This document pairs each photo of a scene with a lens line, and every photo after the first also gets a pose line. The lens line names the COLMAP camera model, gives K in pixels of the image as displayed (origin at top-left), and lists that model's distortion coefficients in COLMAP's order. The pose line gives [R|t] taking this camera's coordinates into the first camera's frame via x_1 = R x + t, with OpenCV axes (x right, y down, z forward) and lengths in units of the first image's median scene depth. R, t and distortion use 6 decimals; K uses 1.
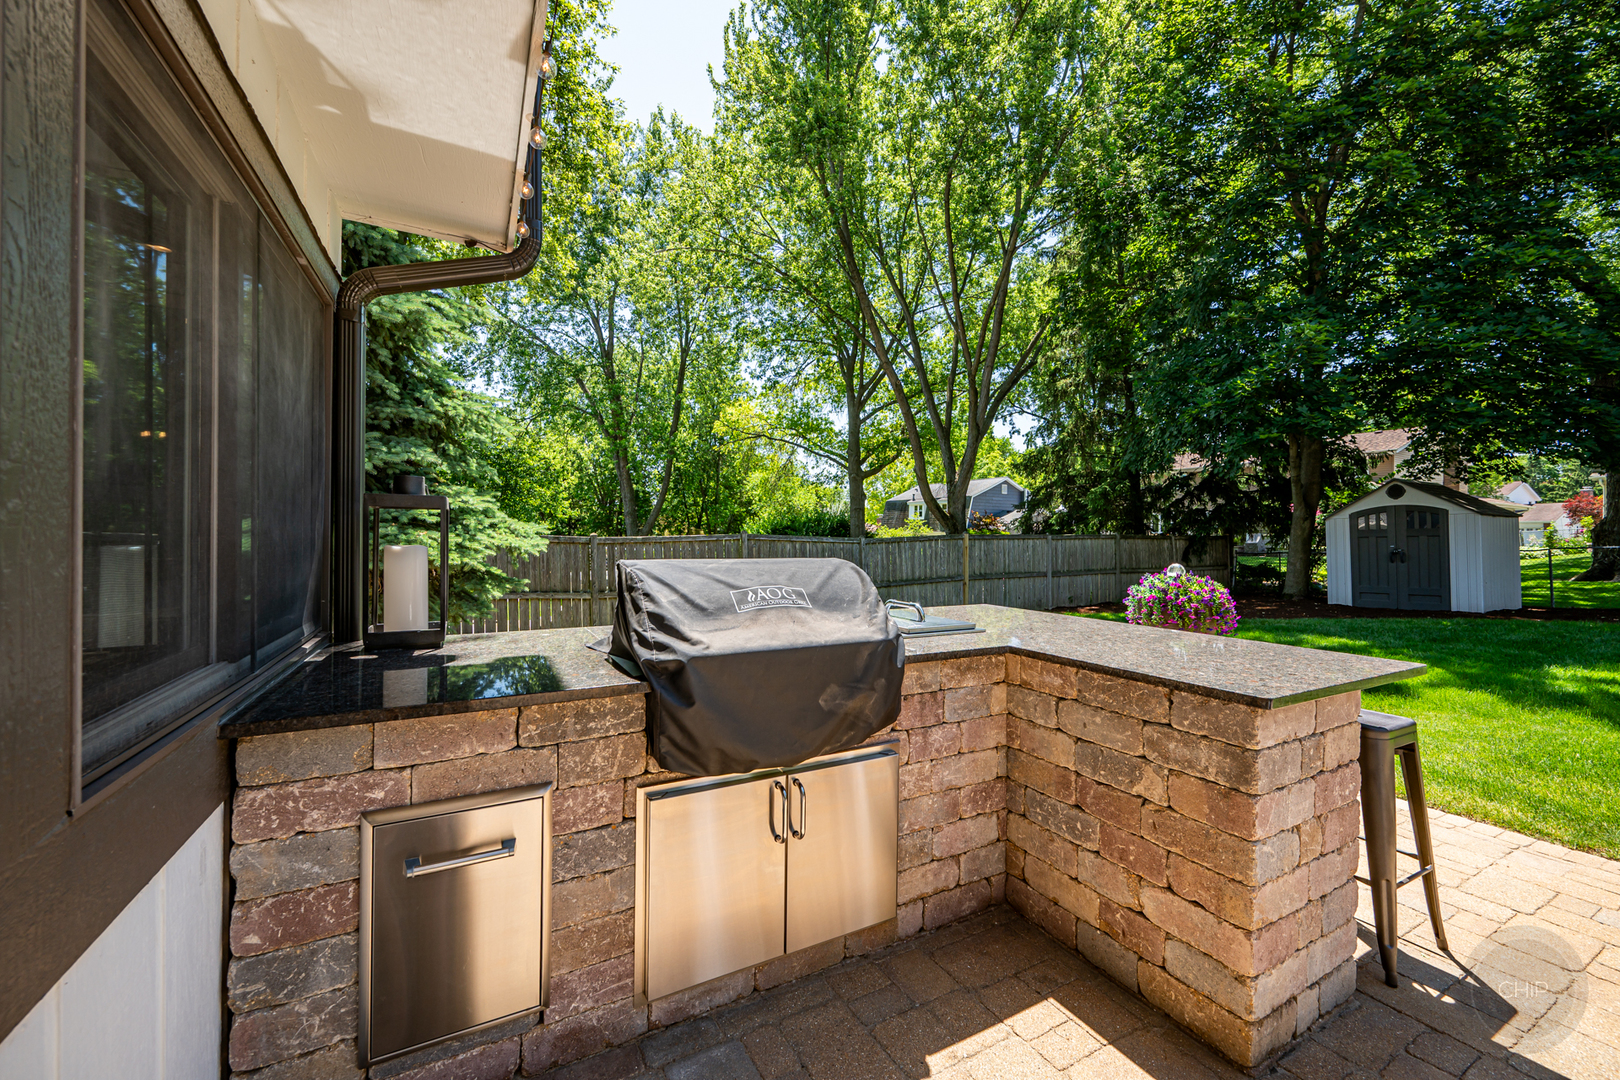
lens RADIAL K [[642.3, 0, 810.0], [0, 642.3, 540.0], [0, 0, 1]] dist [-0.000889, -0.000086]
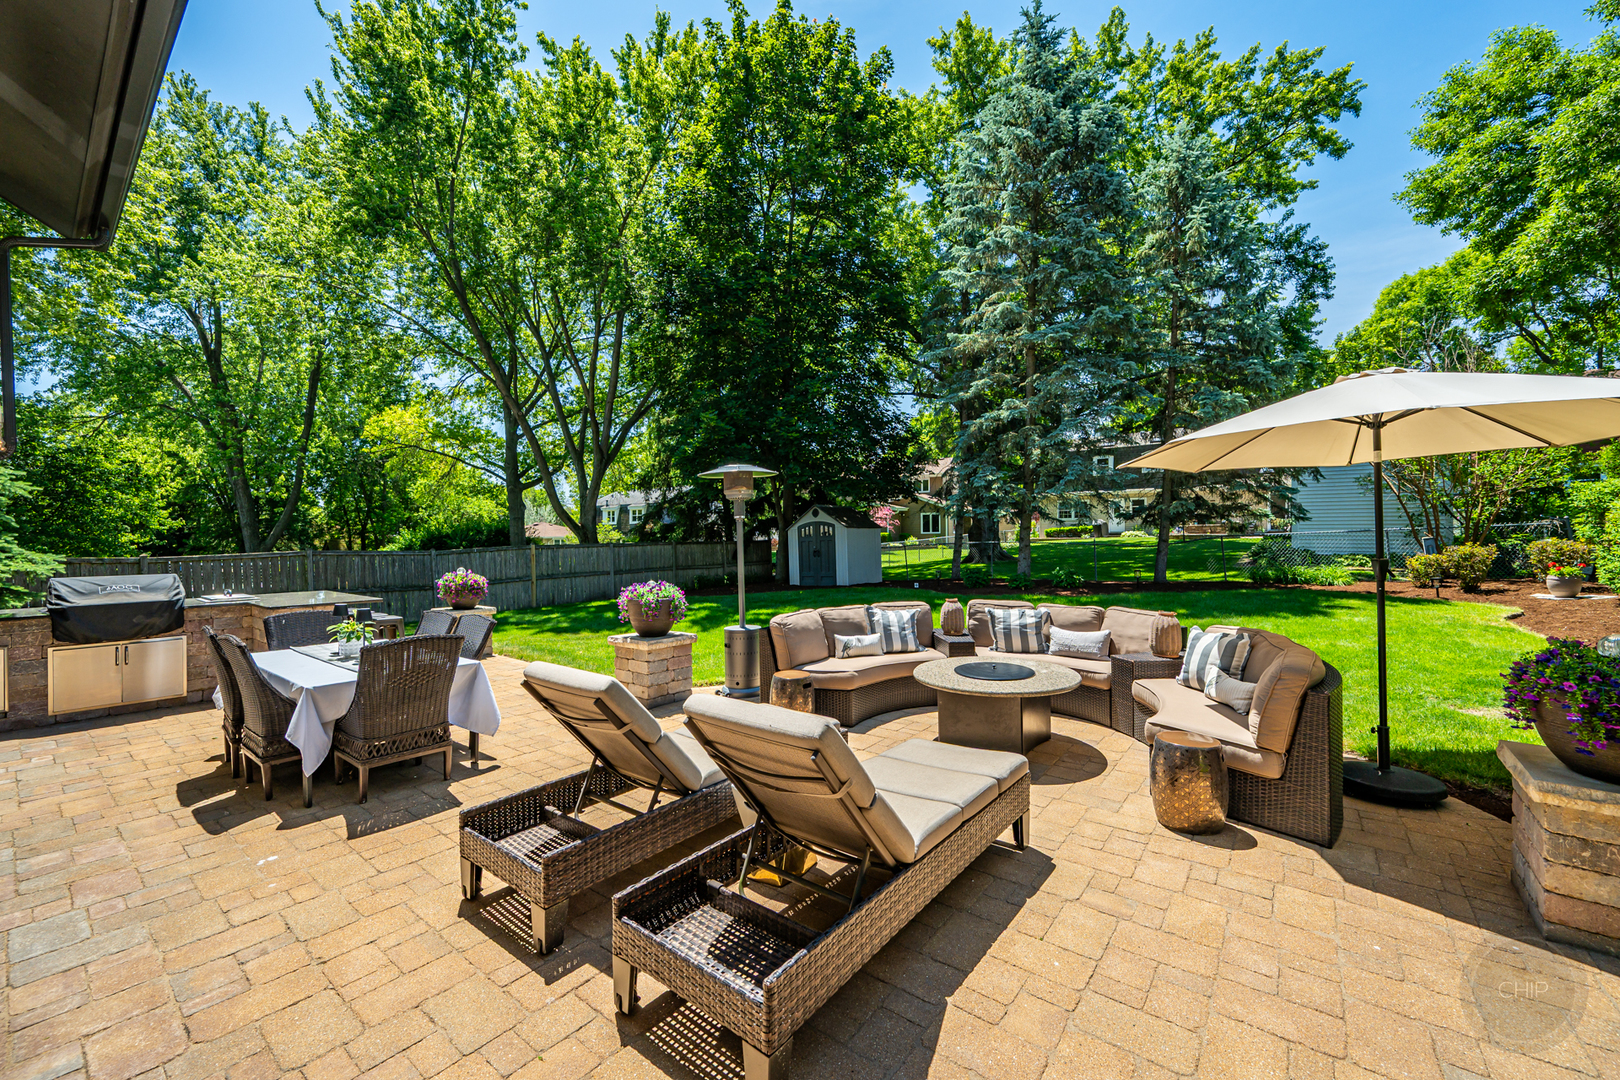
lens RADIAL K [[642.3, 0, 810.0], [0, 642.3, 540.0], [0, 0, 1]] dist [-0.000889, -0.000086]
pose [[0.919664, -0.020451, 0.392174, 0.097717], [0.021039, 0.999775, 0.002799, -0.004331], [-0.392143, 0.005677, 0.919887, -0.169752]]
